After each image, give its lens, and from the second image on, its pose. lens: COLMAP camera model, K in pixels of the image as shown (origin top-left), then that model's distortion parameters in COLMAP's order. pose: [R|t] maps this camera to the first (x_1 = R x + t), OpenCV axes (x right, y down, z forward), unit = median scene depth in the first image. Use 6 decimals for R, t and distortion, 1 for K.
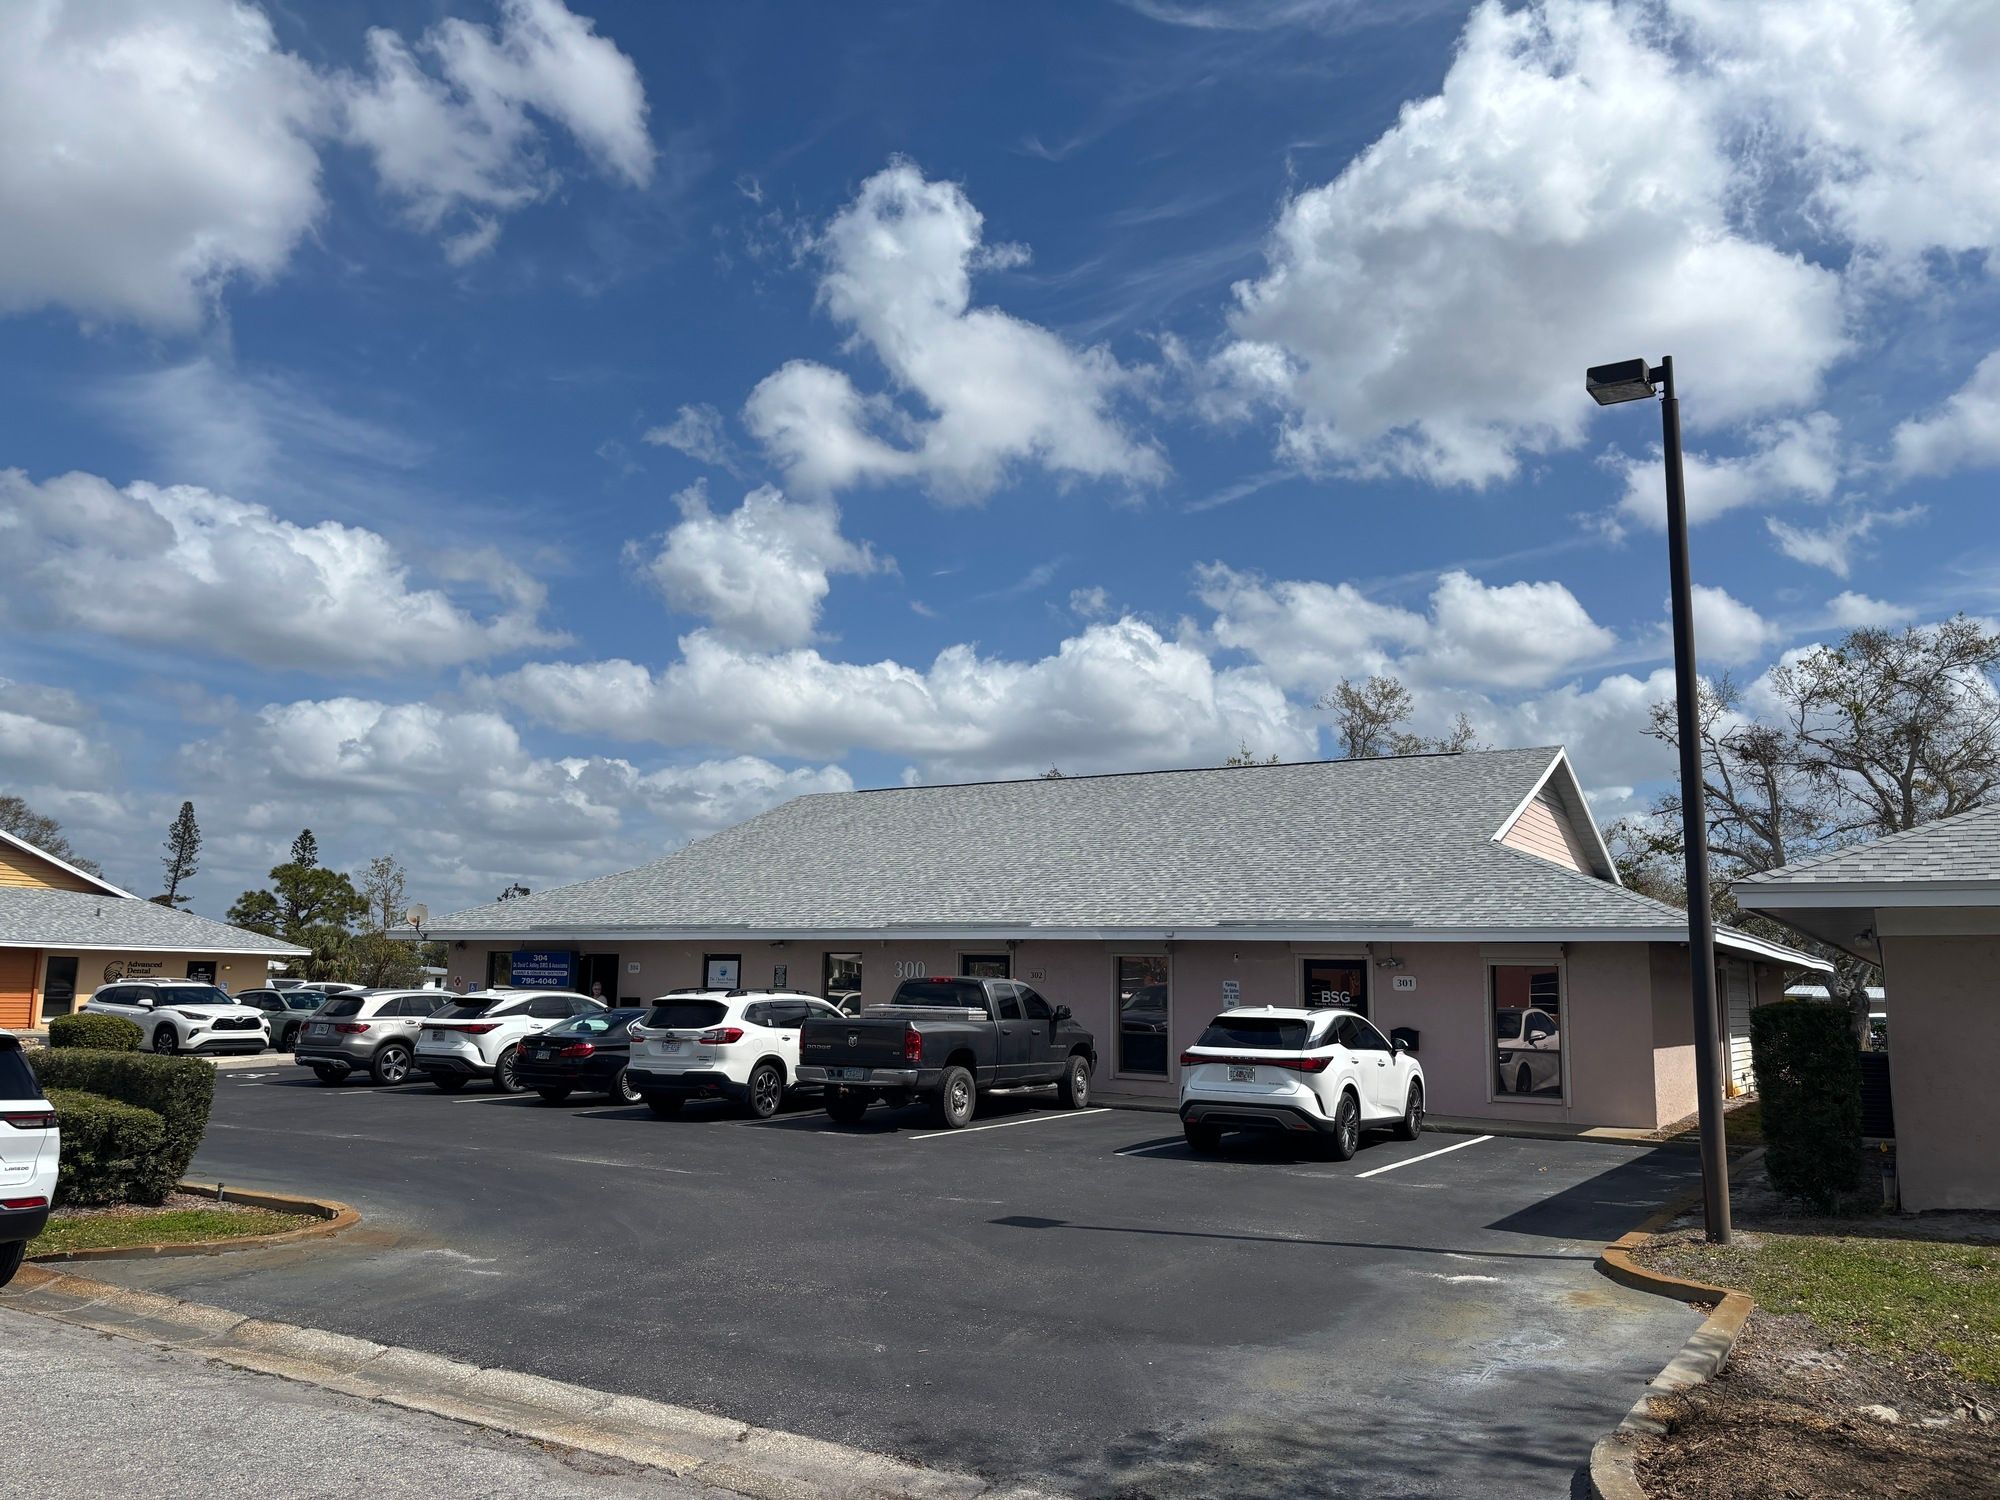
lens RADIAL K [[1520.8, 0, 1000.0], [0, 1520.8, 750.0], [0, 0, 1]] dist [0.036586, -0.011007]
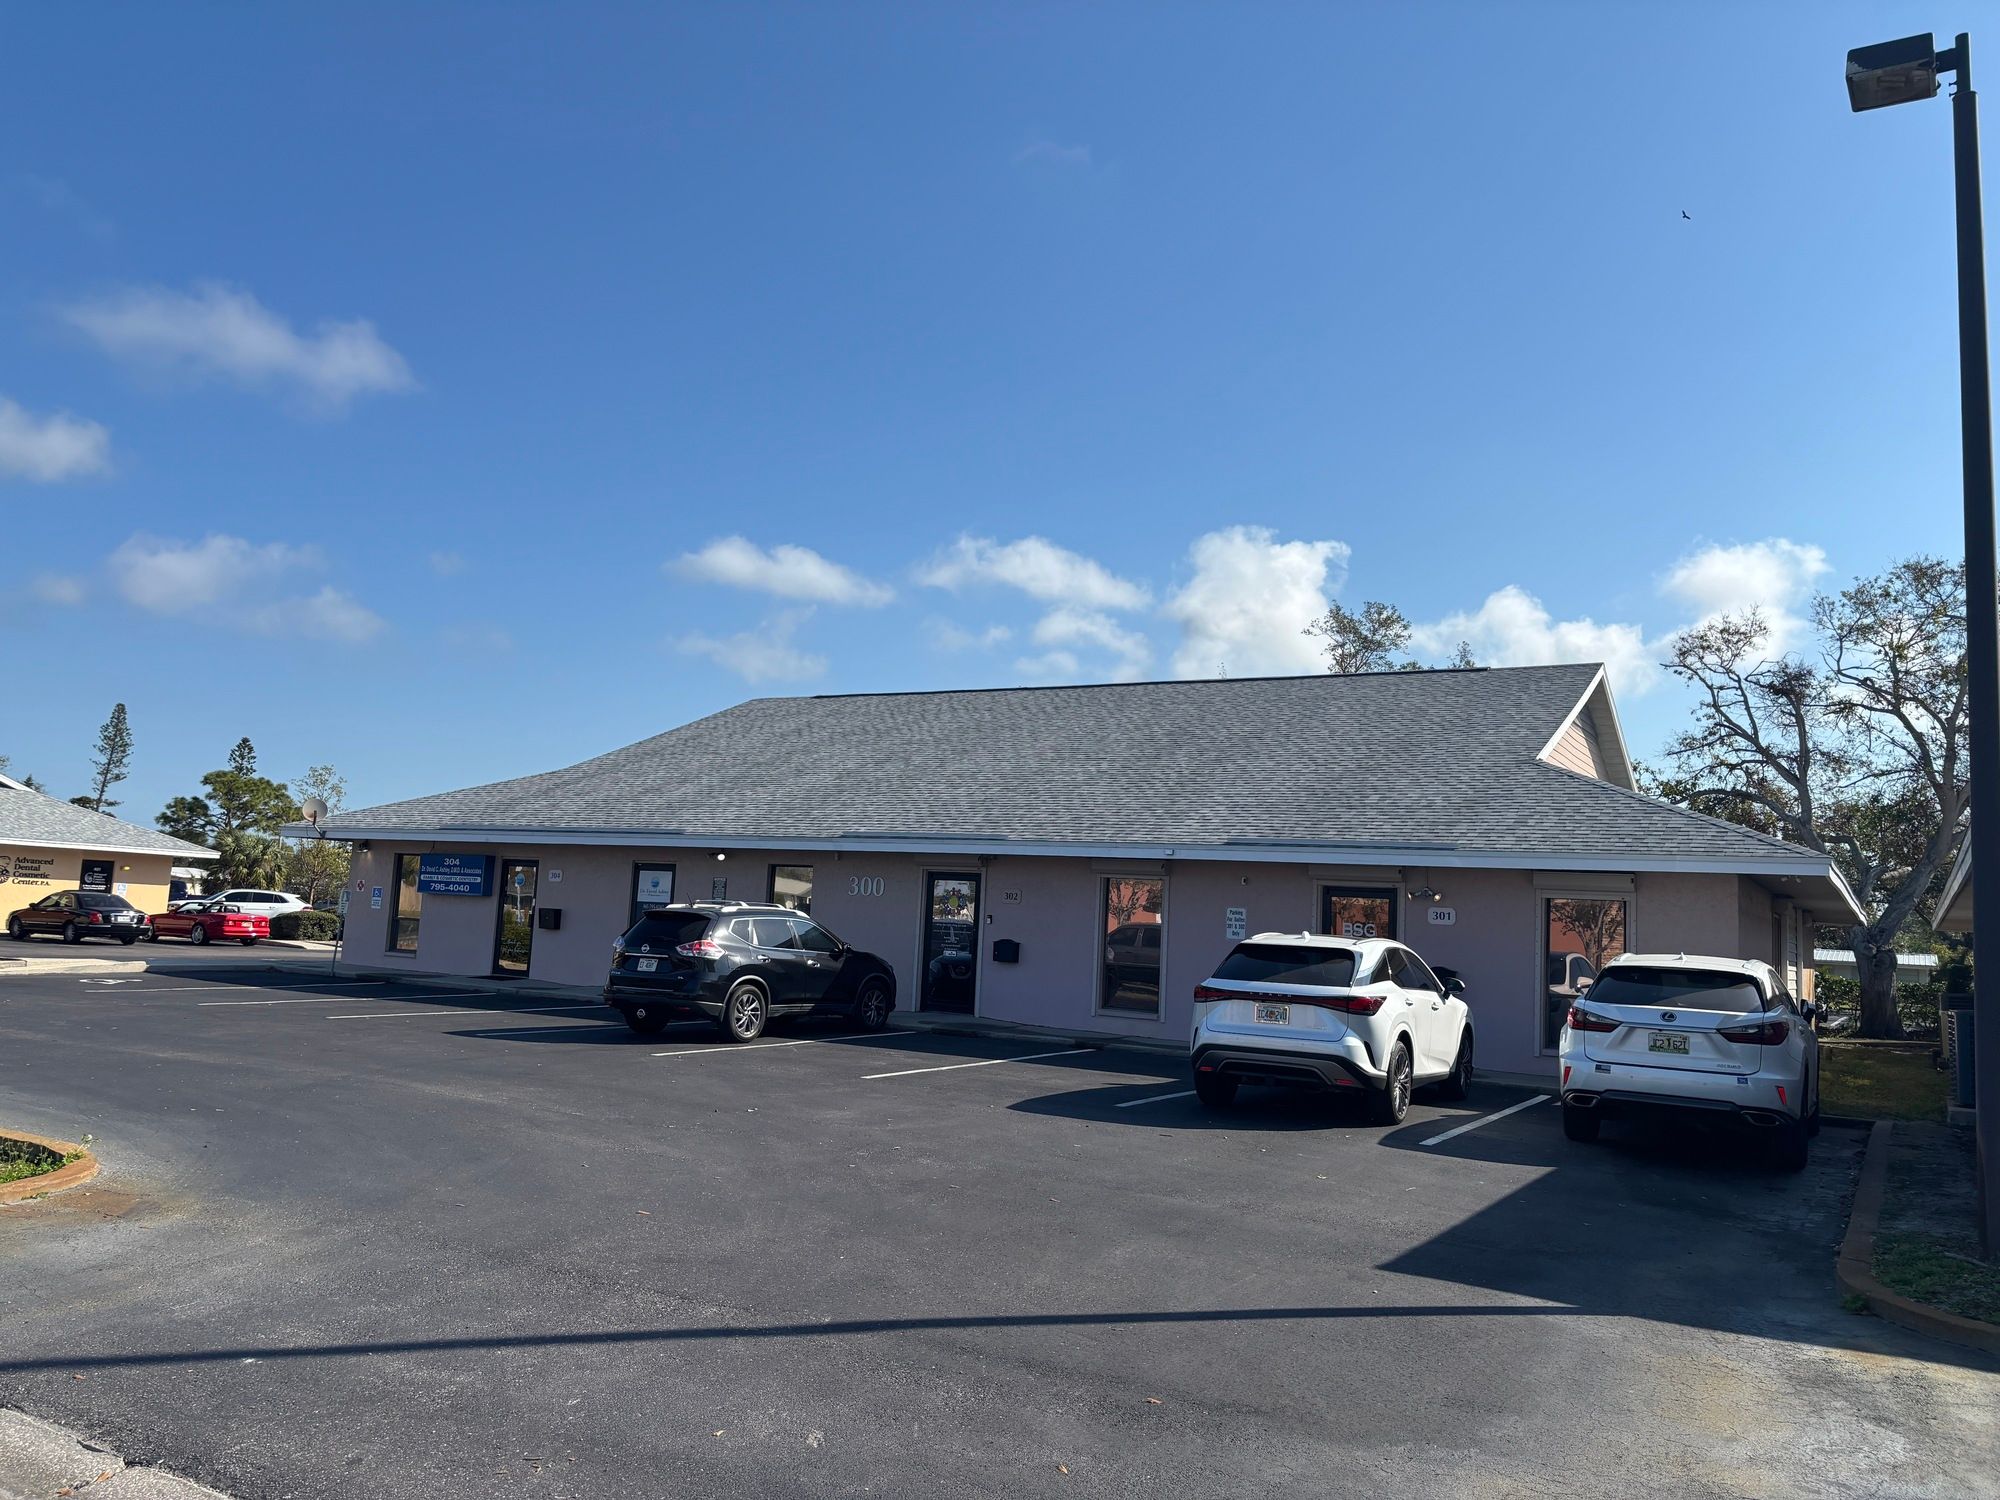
lens RADIAL K [[1520.8, 0, 1000.0], [0, 1520.8, 750.0], [0, 0, 1]] dist [0.036586, -0.011007]
pose [[0.998965, 0.036464, 0.027207, -0.008358], [-0.037514, 0.998530, 0.039120, 0.026652], [-0.025740, -0.040100, 0.998864, 0.114557]]
